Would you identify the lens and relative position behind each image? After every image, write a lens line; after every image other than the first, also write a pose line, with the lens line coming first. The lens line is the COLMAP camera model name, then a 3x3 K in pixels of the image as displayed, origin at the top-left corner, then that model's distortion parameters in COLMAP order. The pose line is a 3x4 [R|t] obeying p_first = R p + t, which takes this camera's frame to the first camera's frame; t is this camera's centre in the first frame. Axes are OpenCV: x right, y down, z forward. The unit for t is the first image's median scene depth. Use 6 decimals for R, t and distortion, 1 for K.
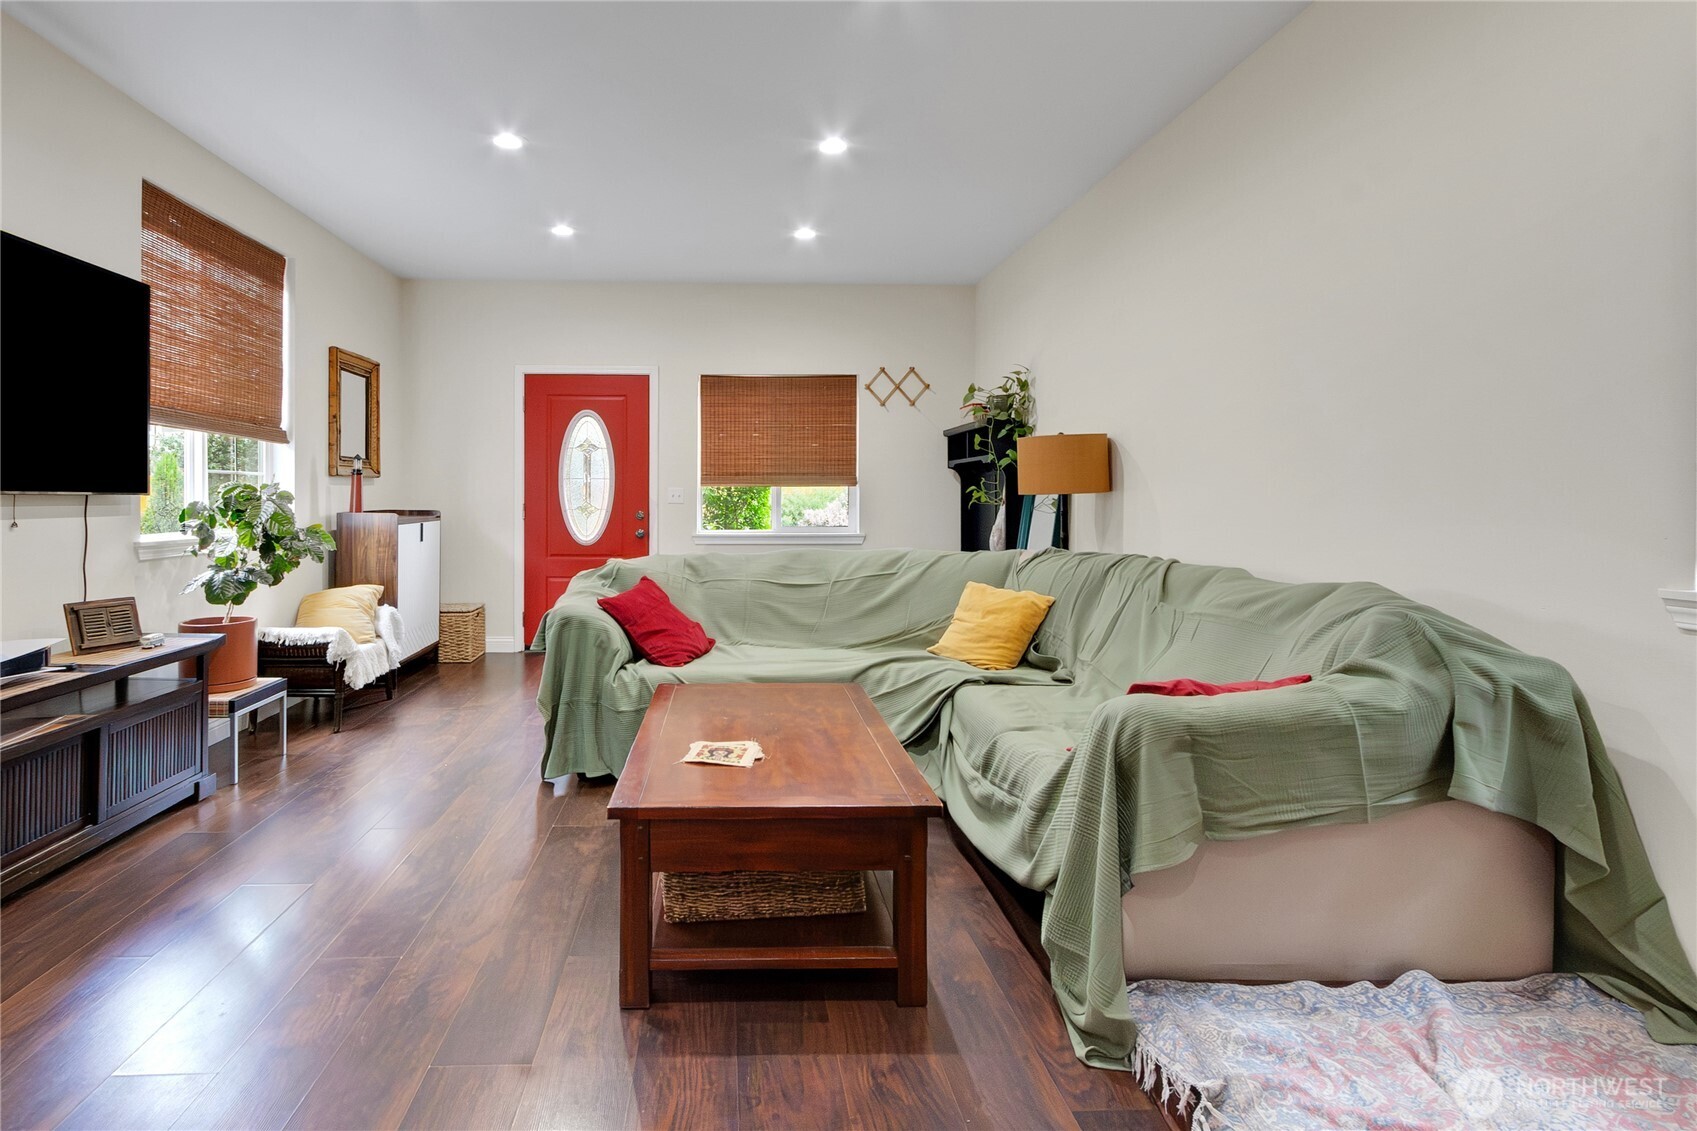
lens RADIAL K [[820.6, 0, 778.0], [0, 820.6, 505.5], [0, 0, 1]] dist [0.006261, -0.001176]
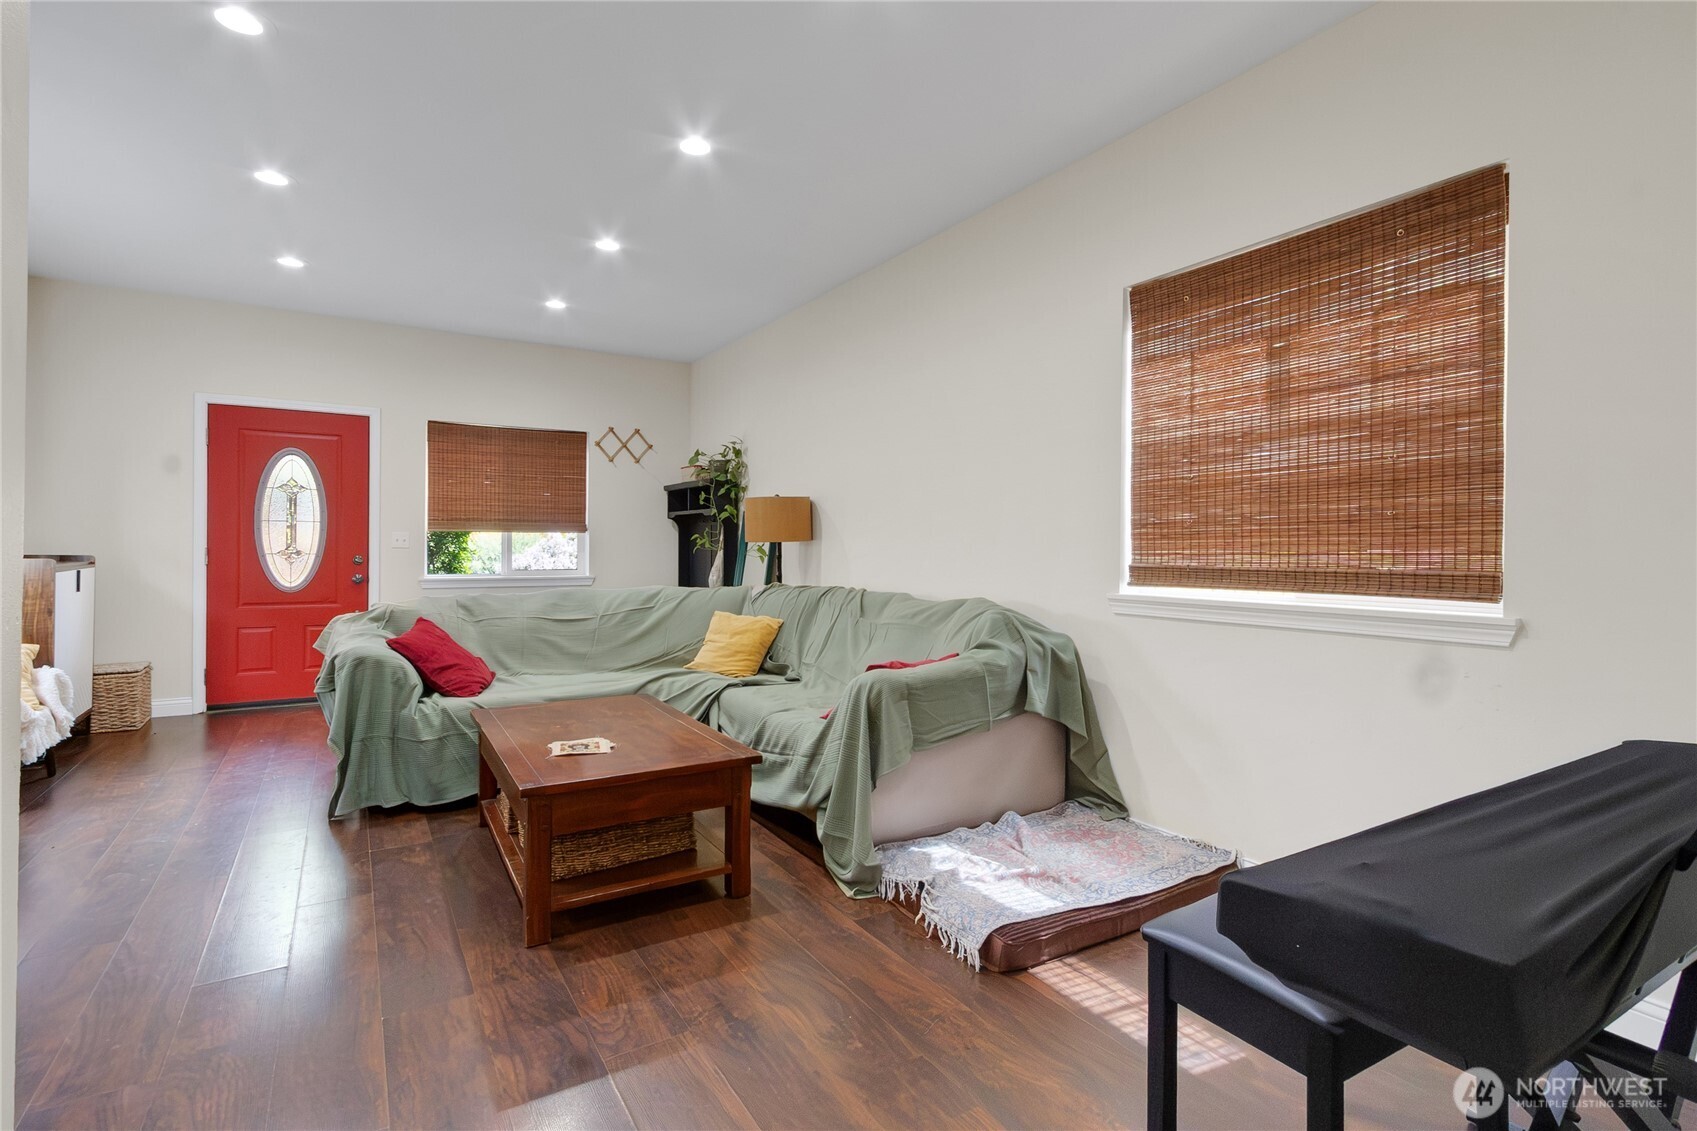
lens RADIAL K [[820.6, 0, 850.5], [0, 820.6, 557.3], [0, 0, 1]] dist [0.006261, -0.001176]
pose [[0.863613, -0.002847, 0.504146, -0.246811], [-0.001678, 0.999962, 0.008522, -0.001202], [-0.504152, -0.008206, 0.863576, -0.211580]]
